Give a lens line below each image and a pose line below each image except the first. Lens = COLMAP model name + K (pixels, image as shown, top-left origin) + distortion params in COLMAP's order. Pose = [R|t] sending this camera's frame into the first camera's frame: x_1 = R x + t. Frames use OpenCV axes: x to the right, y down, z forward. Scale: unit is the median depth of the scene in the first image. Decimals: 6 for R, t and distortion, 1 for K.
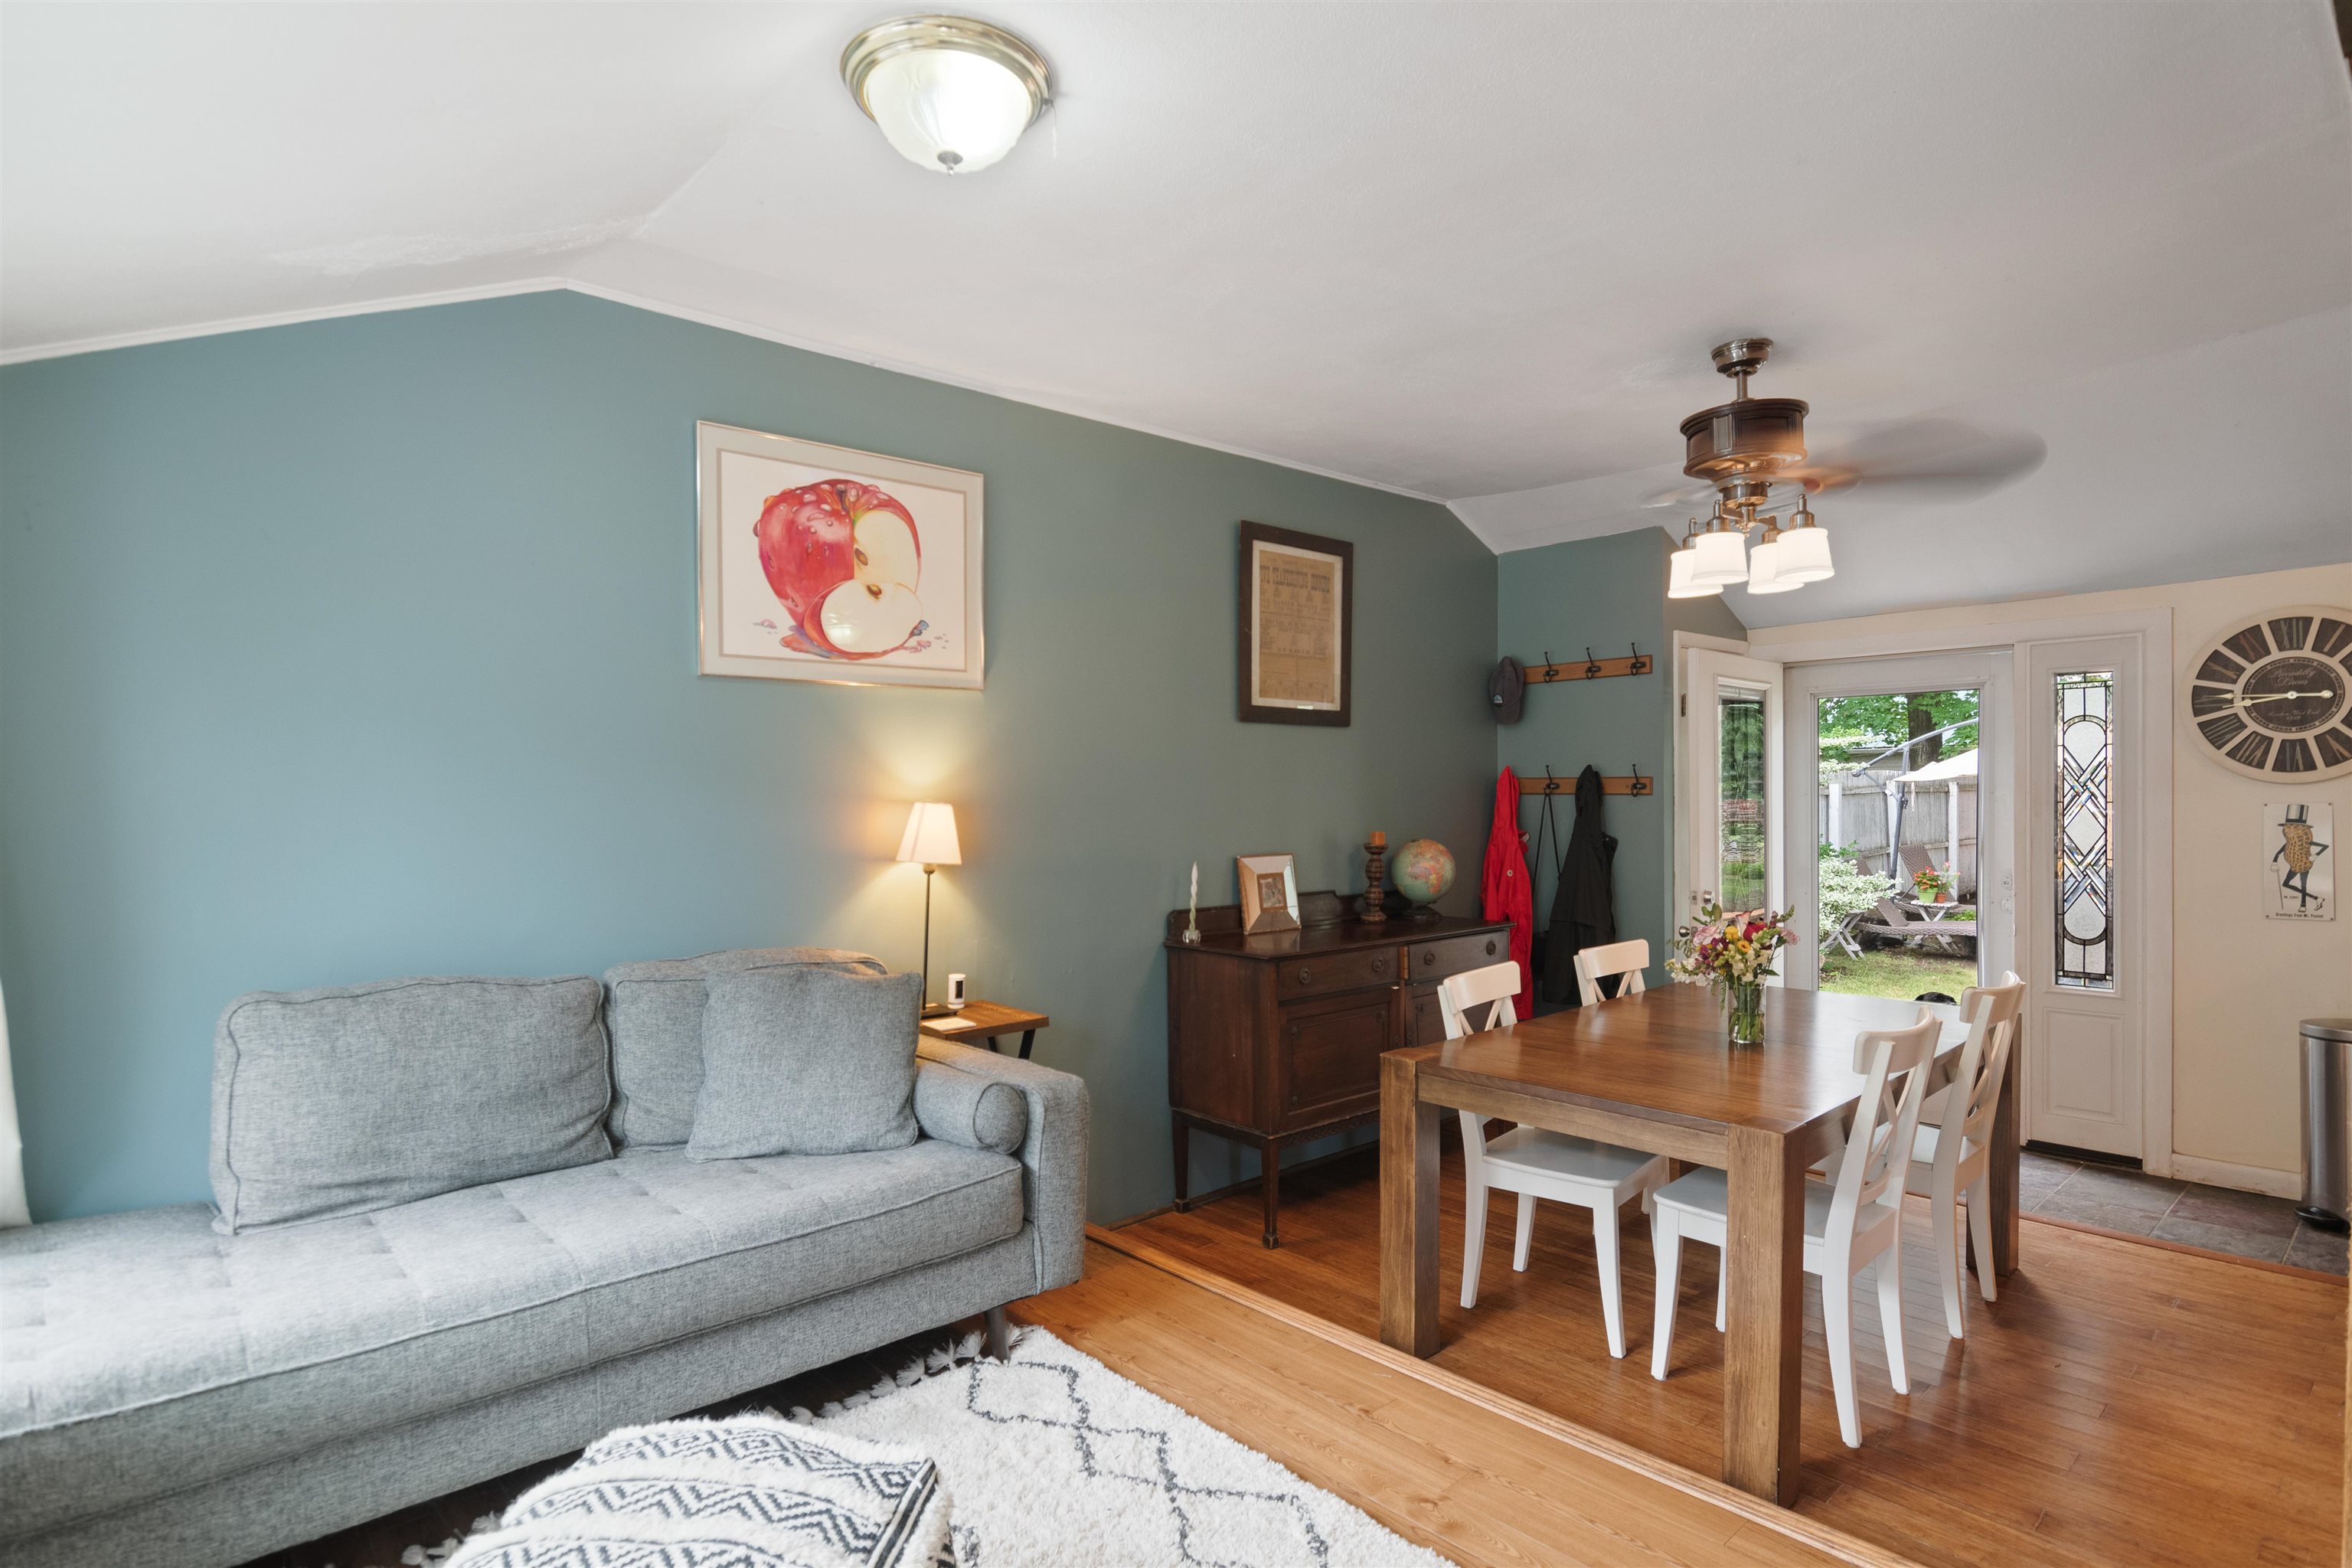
lens RADIAL K [[1197.3, 0, 1171.7], [0, 1197.3, 802.5], [0, 0, 1]] dist [0.000411, -0.000132]
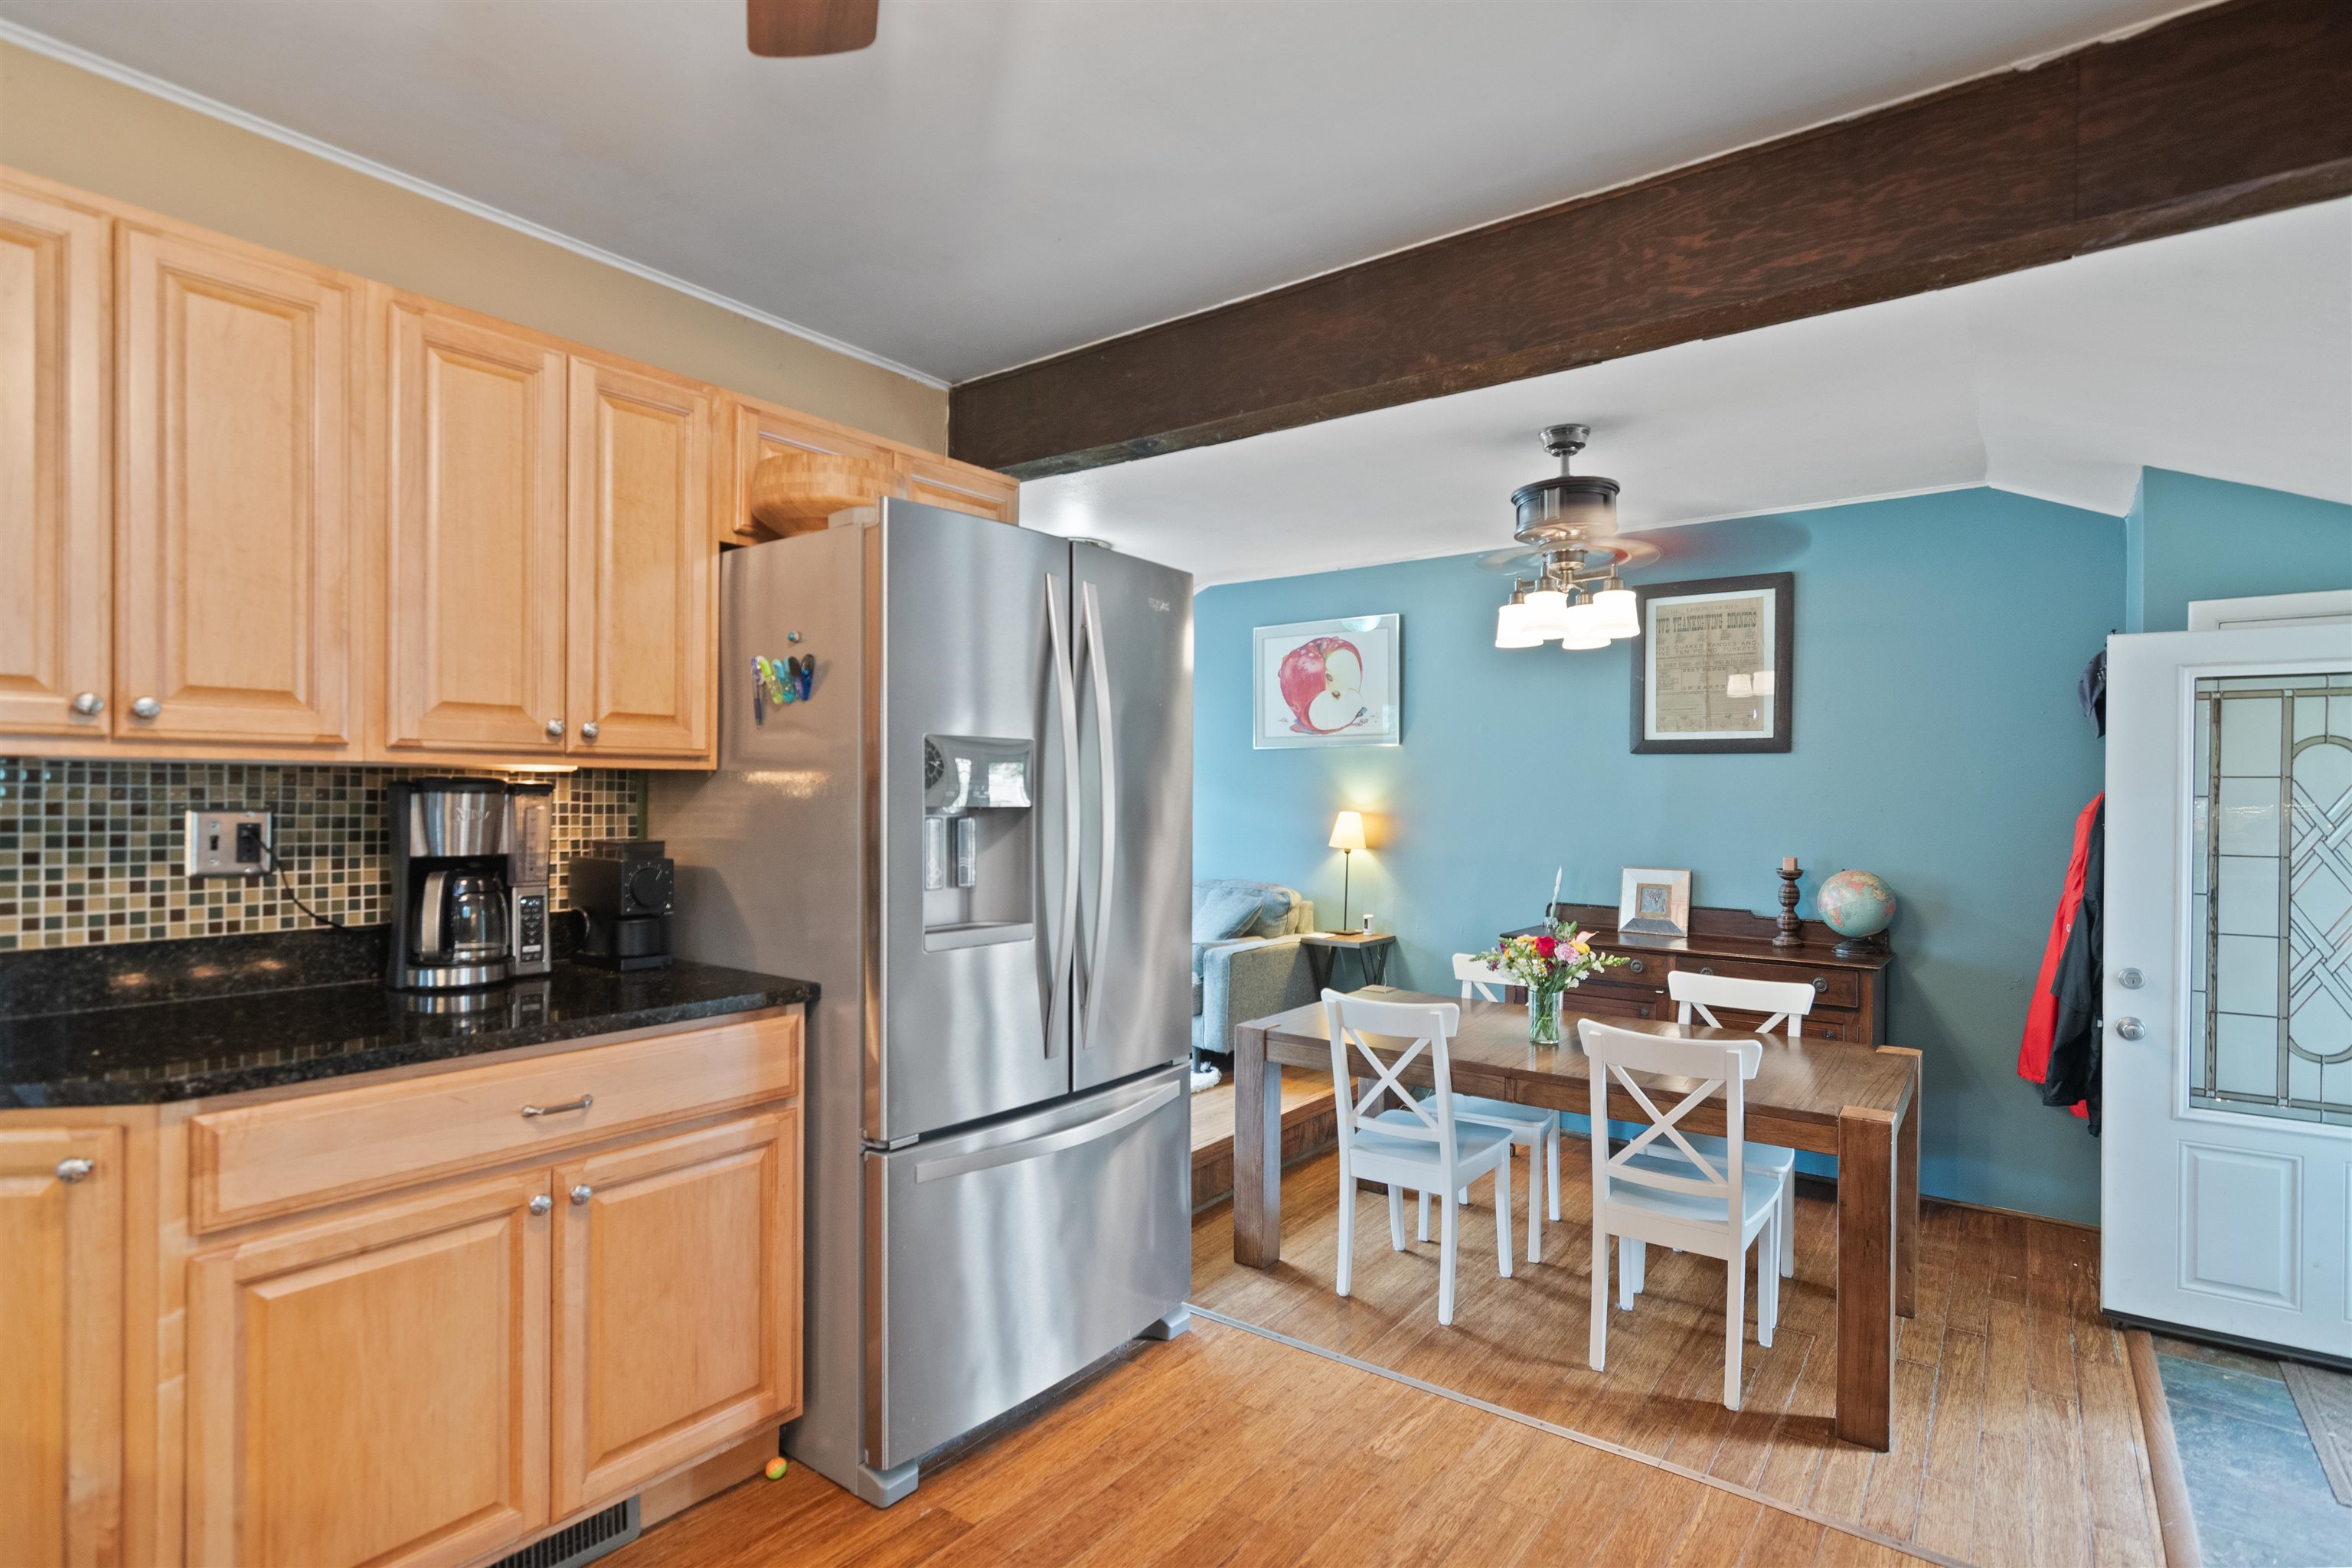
lens RADIAL K [[1154.0, 0, 1165.2], [0, 1154.0, 797.5], [0, 0, 1]] dist [0.002672, -0.000899]
pose [[0.201160, 0.014701, -0.979448, 1.159373], [-0.018245, 0.999770, 0.011259, -0.030776], [0.979389, 0.015606, 0.201382, 0.331041]]
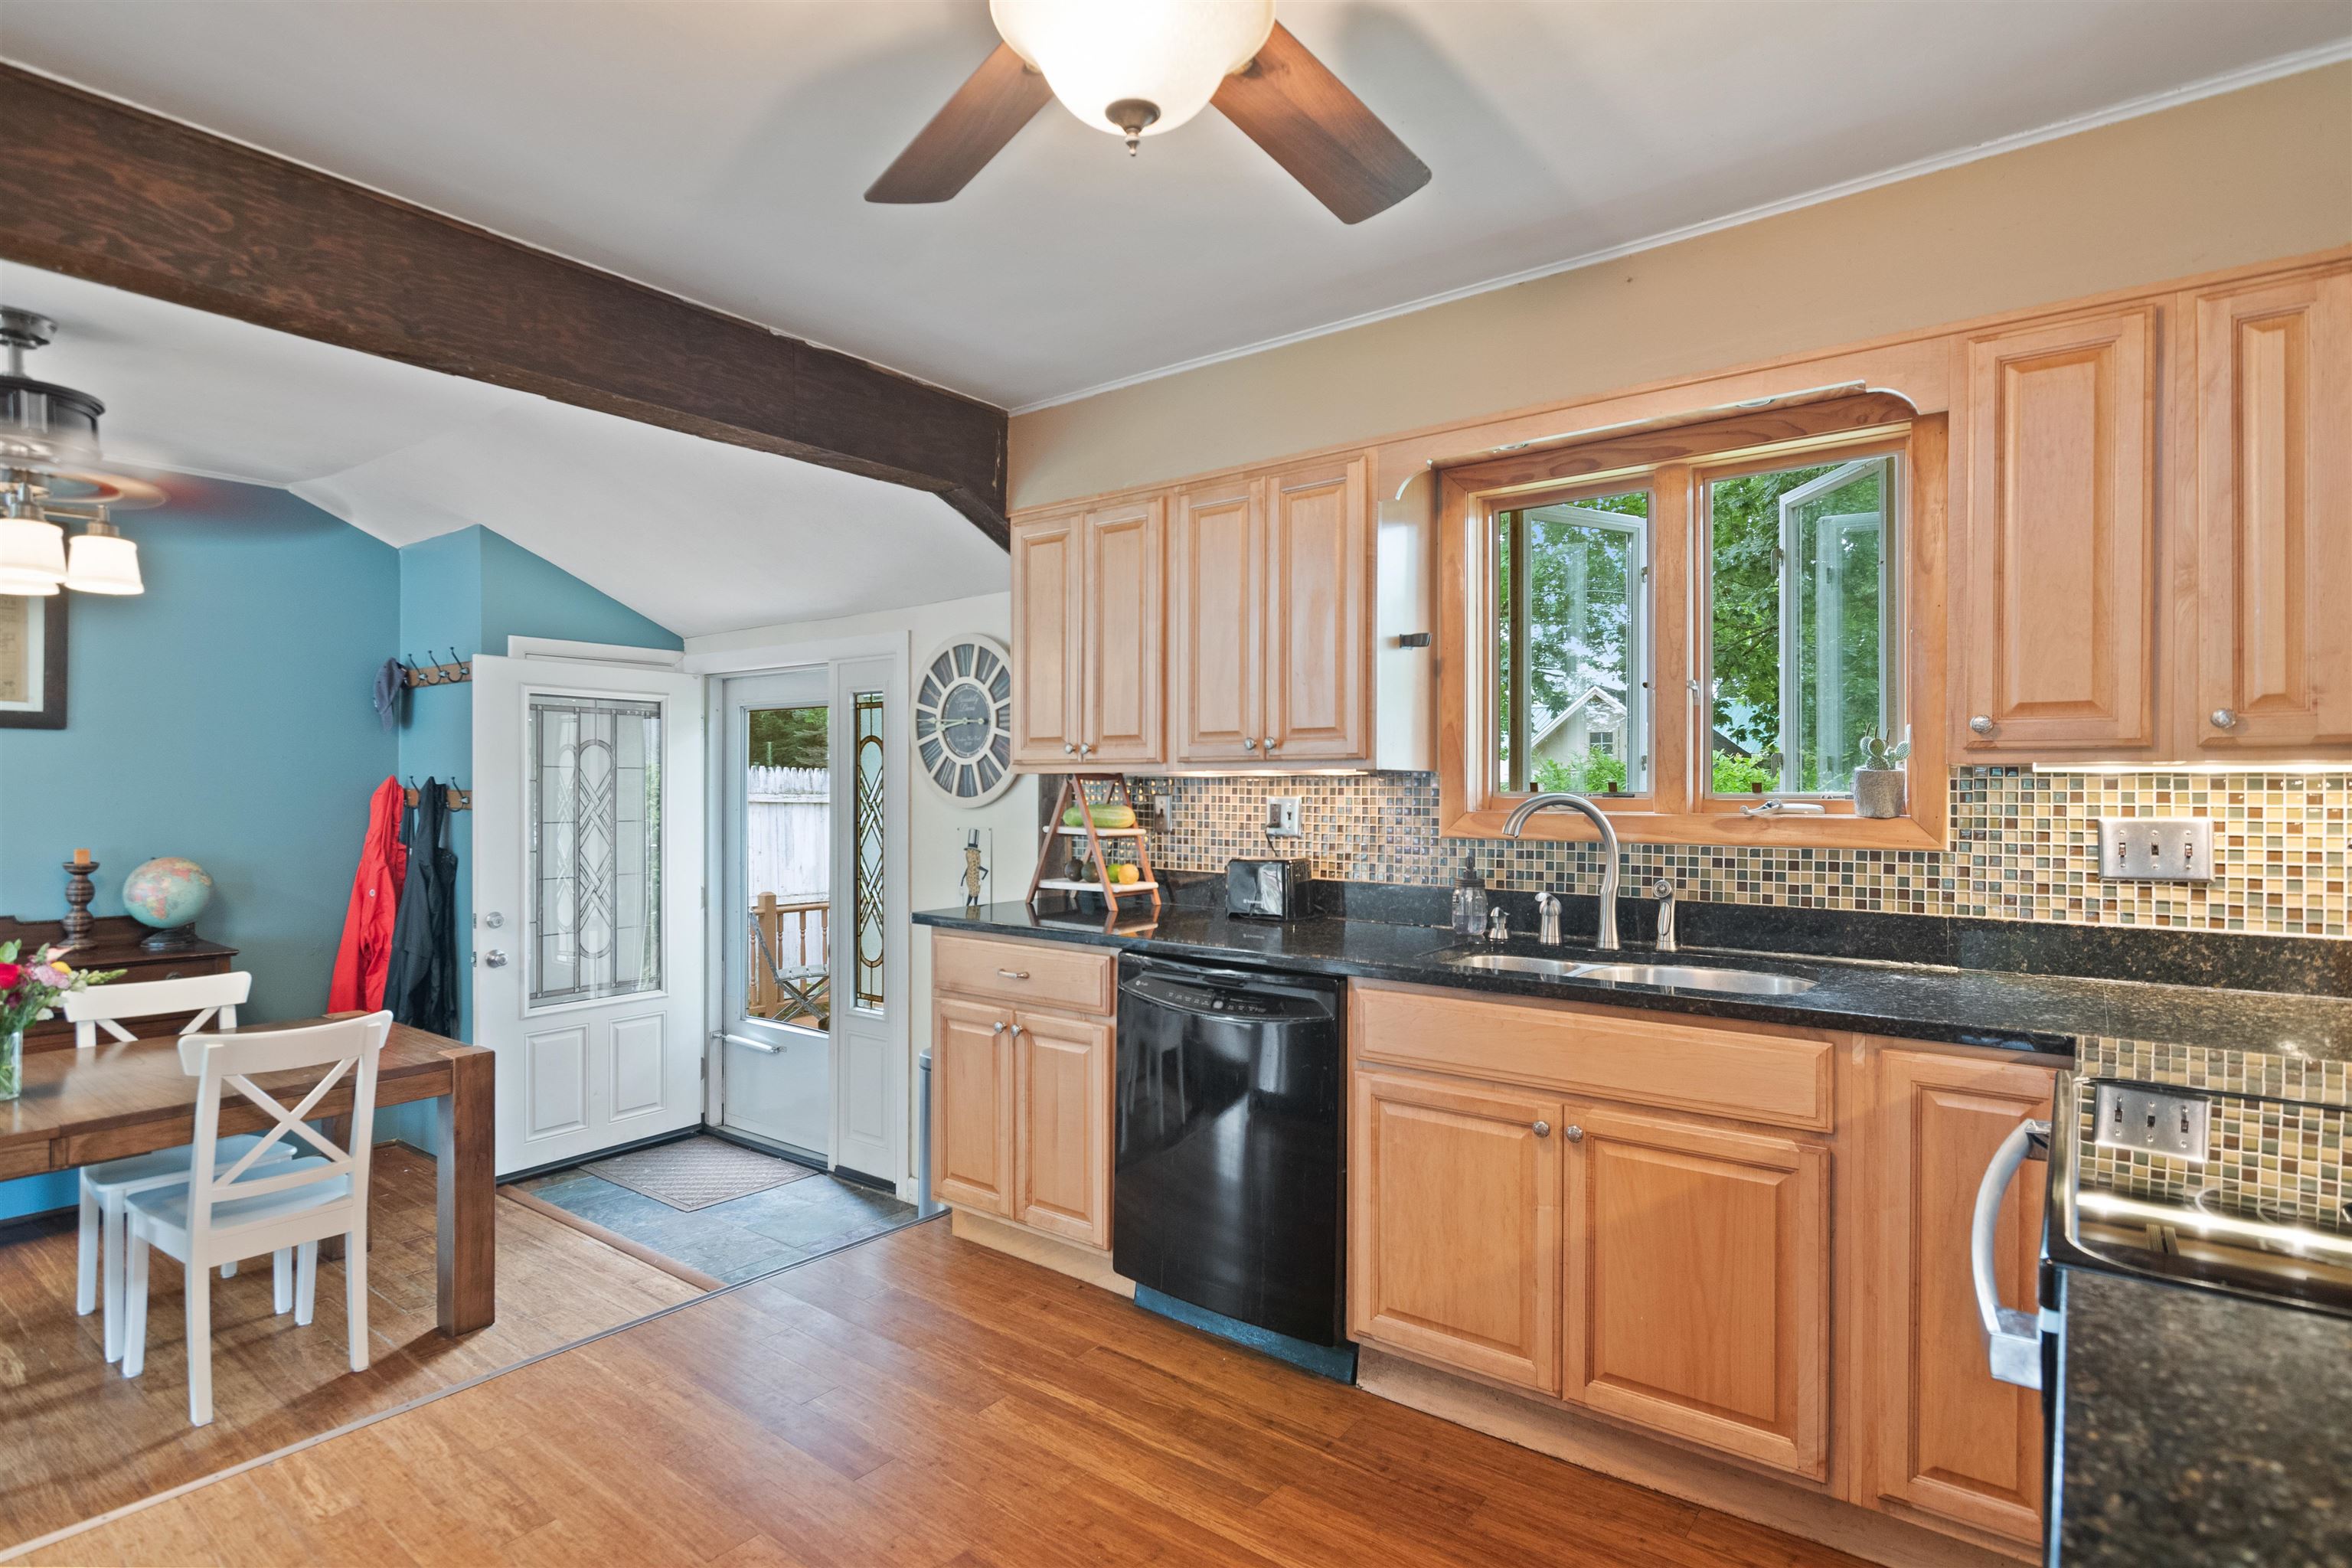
lens RADIAL K [[1161.5, 0, 1165.3], [0, 1161.5, 796.9], [0, 0, 1]] dist [-0.000388, 0.001057]
pose [[0.983217, 0.013157, 0.181967, 0.916383], [-0.013008, 0.999913, -0.002011, -0.025840], [-0.181978, -0.000390, 0.983303, 0.009500]]
